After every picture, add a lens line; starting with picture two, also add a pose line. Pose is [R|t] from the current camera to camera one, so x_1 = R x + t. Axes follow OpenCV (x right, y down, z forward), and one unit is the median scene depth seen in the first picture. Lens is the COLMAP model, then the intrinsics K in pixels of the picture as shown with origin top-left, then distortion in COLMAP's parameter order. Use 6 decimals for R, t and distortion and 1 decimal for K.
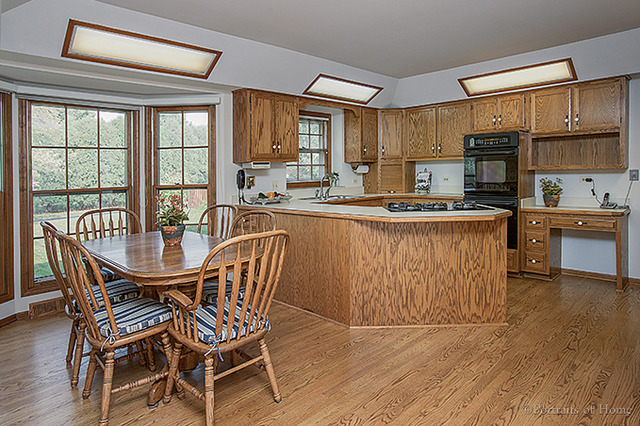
lens RADIAL K [[412.8, 0, 318.5], [0, 412.8, 214.3], [0, 0, 1]] dist [-0.063045, 0.001512]
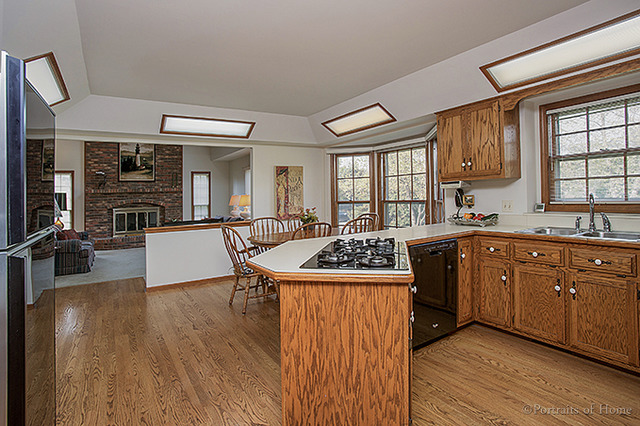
lens RADIAL K [[349.1, 0, 316.8], [0, 349.1, 192.7], [0, 0, 1]] dist [-0.025385, 0.000505]
pose [[-0.264137, 0.028948, -0.964051, 0.770442], [-0.053874, 0.997546, 0.044715, -0.124342], [0.962979, 0.063748, -0.261929, 0.941300]]
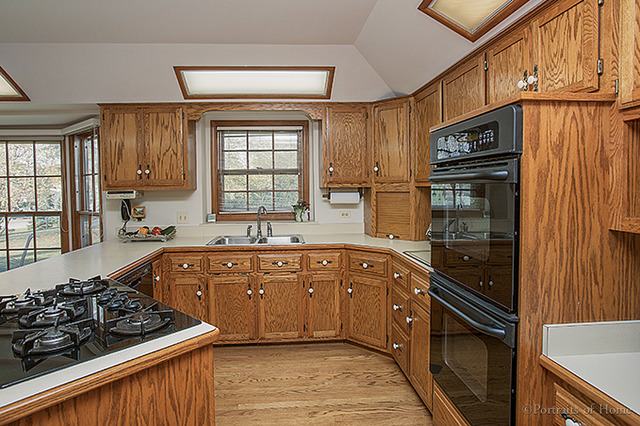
lens RADIAL K [[343.3, 0, 321.2], [0, 343.3, 209.1], [0, 0, 1]] dist [-0.046499, 0.002840]
pose [[0.735313, 0.060129, -0.675055, 0.629137], [-0.074740, 0.997176, 0.007410, -0.129986], [0.673594, 0.045005, 0.737730, 0.799693]]
